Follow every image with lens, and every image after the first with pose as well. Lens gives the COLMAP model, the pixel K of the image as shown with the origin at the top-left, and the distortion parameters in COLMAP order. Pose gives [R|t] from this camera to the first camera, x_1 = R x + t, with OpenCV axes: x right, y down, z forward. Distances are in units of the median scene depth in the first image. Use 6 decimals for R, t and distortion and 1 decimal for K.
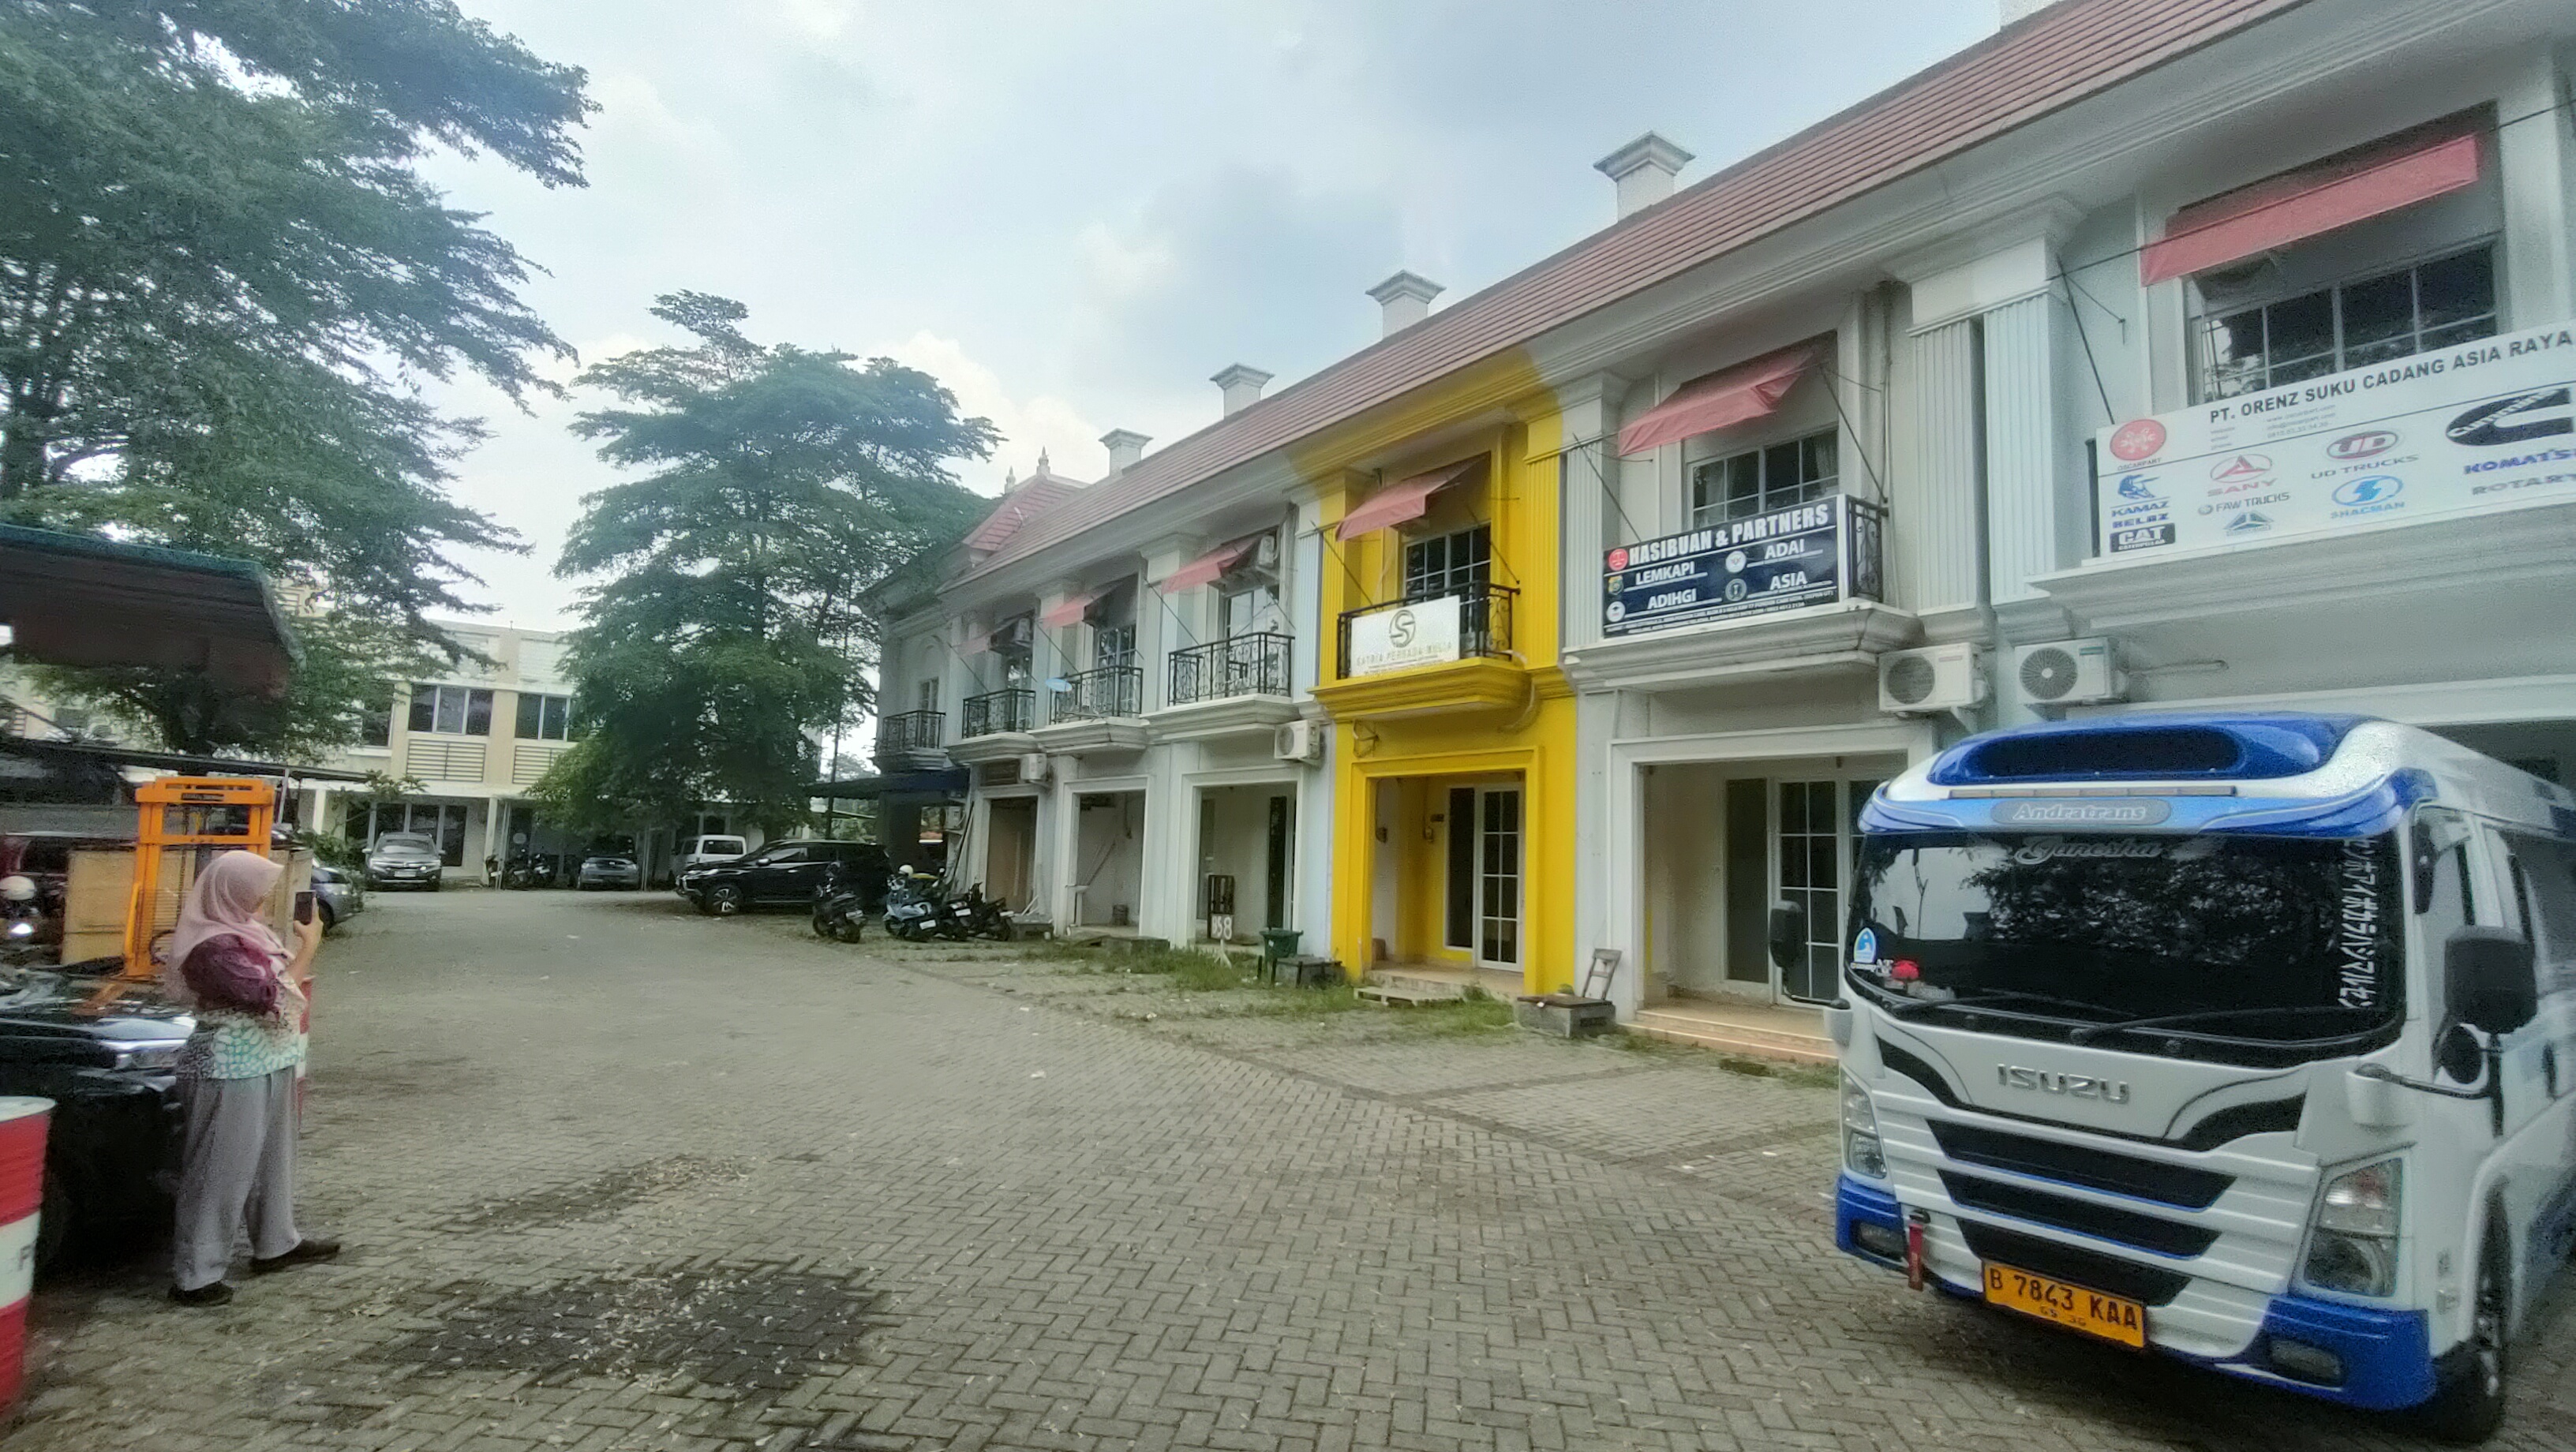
lens RADIAL K [[1282.8, 0, 1288.0], [0, 1282.8, 726.0], [0, 0, 1]] dist [-0.000998, 0.000100]
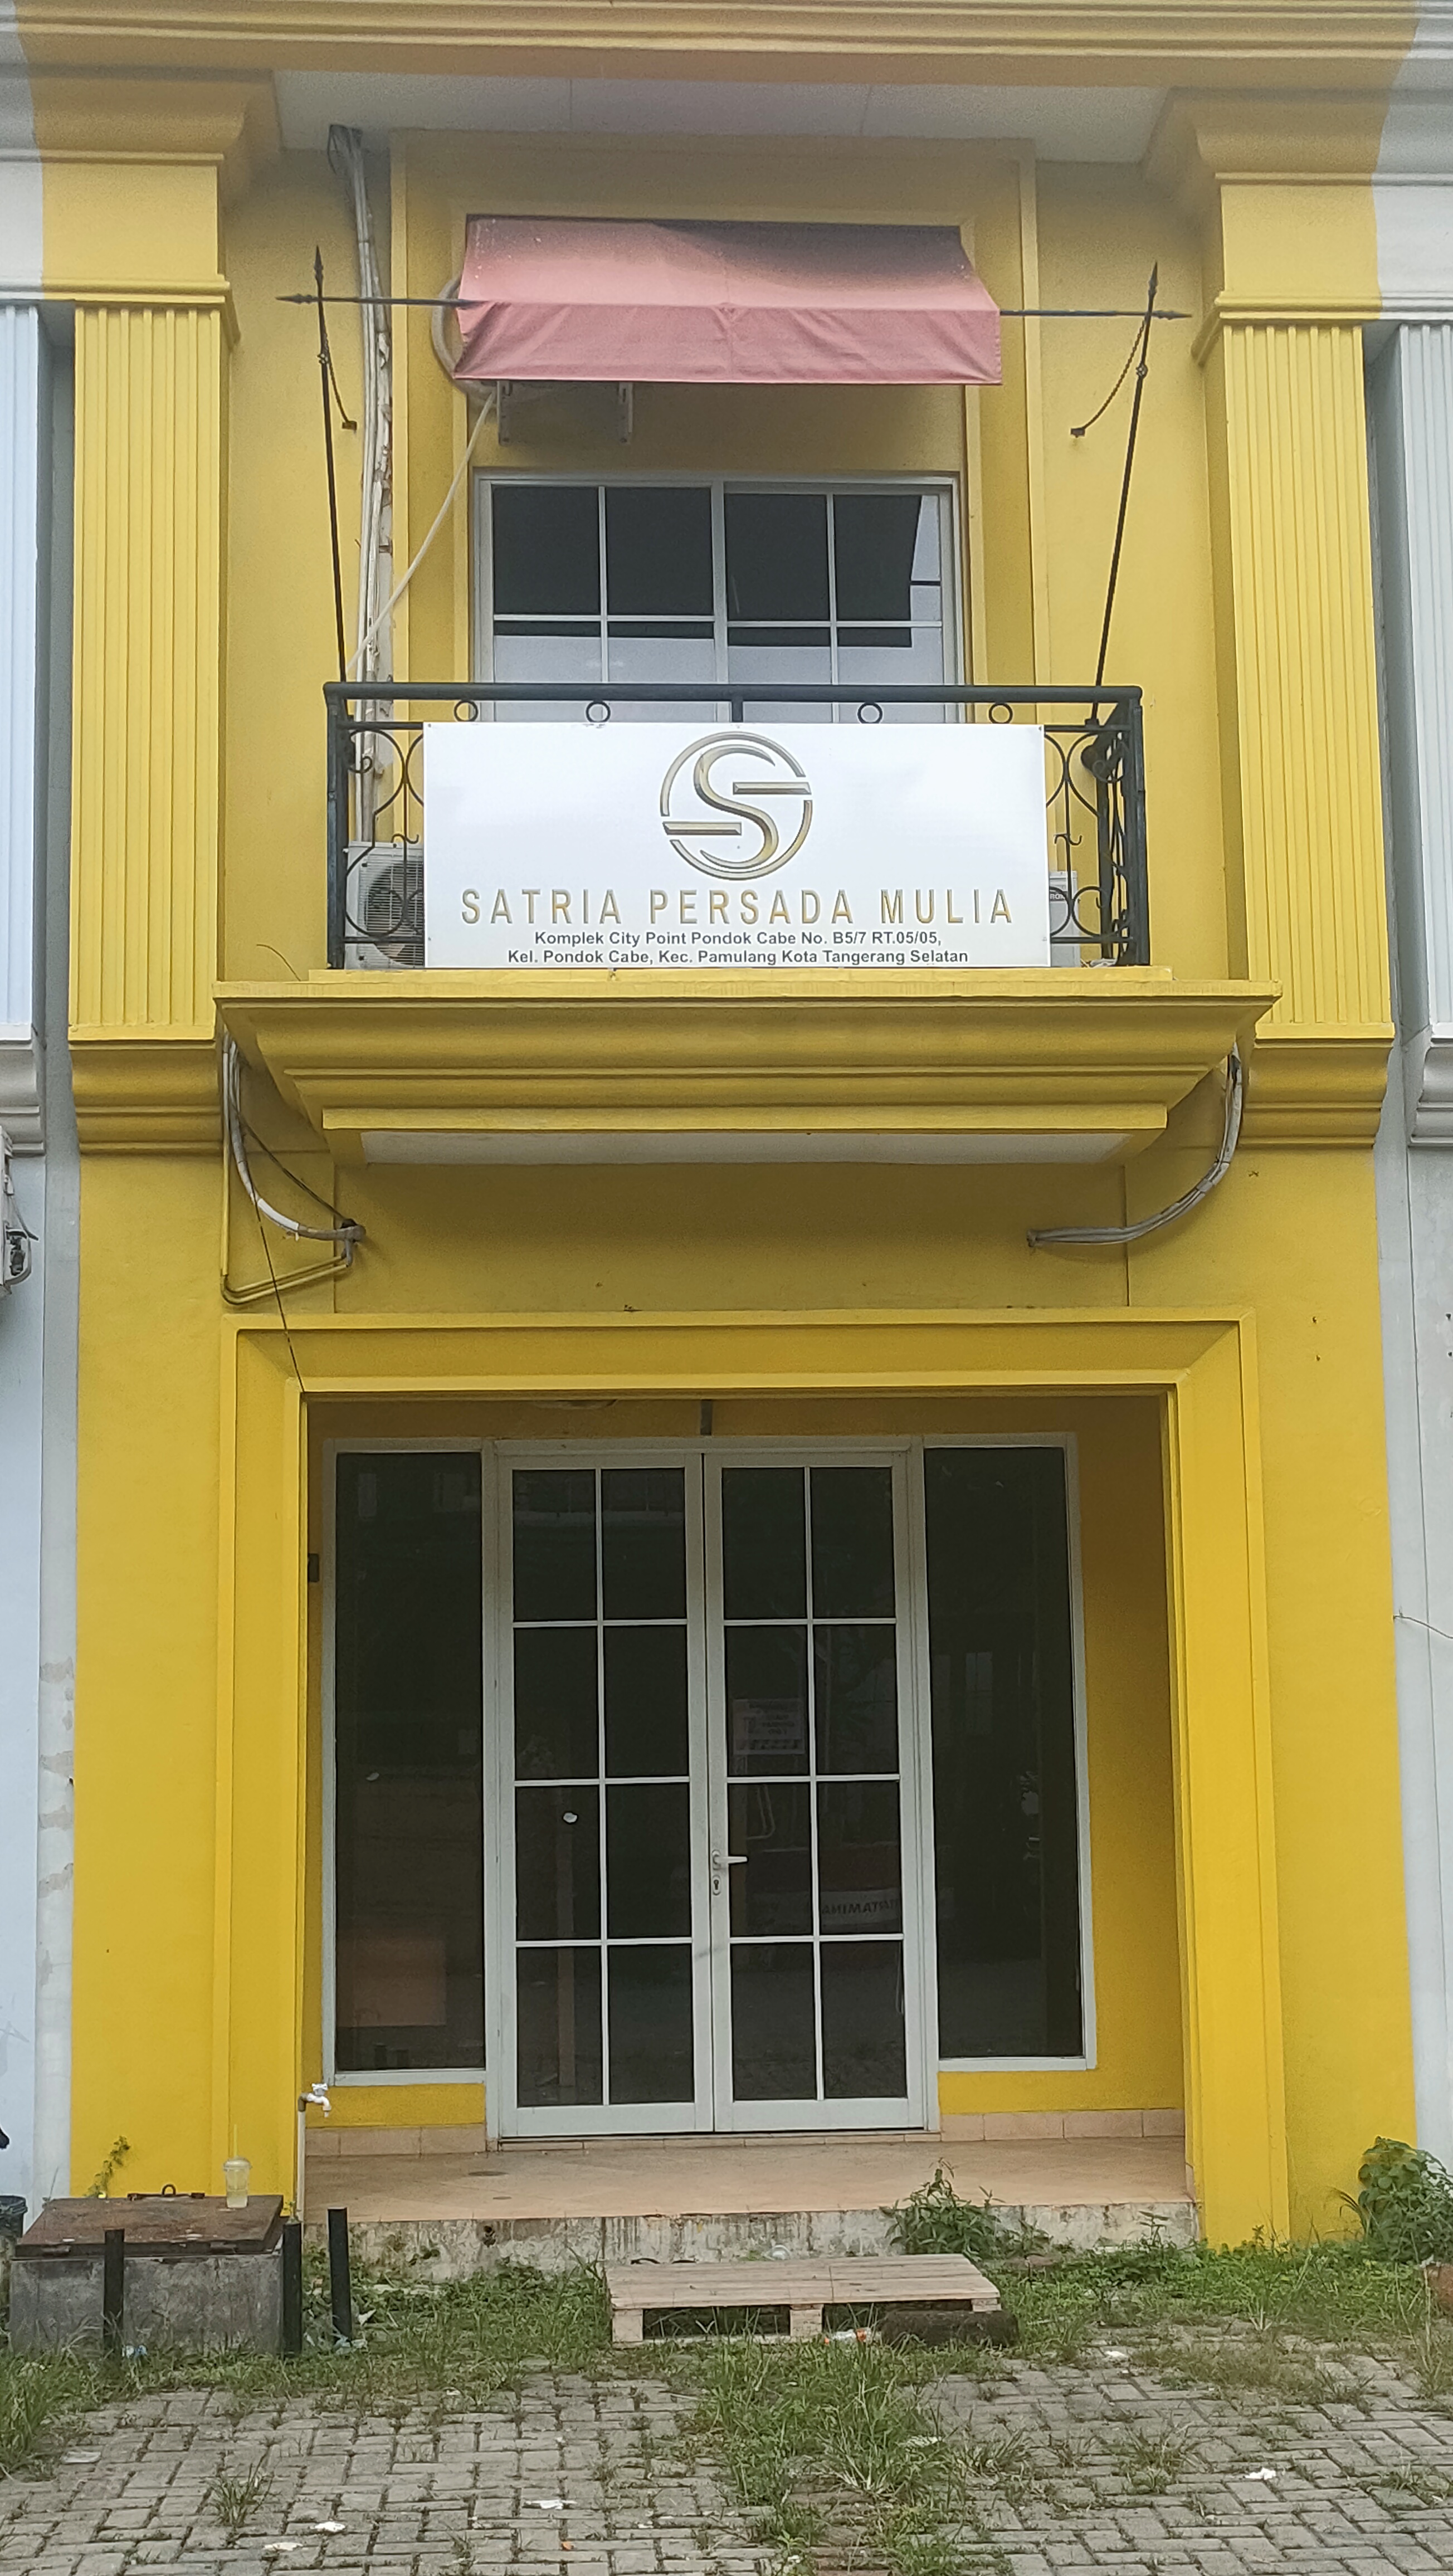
lens RADIAL K [[3321.8, 0, 726.5], [0, 3321.8, 1288.0], [0, 0, 1]] dist [0.026500, 0.082441]
pose [[0.508314, 0.074570, 0.857937, -0.458693], [-0.055417, 0.997011, -0.053824, 0.052699], [-0.859387, -0.020185, 0.510927, 0.664063]]
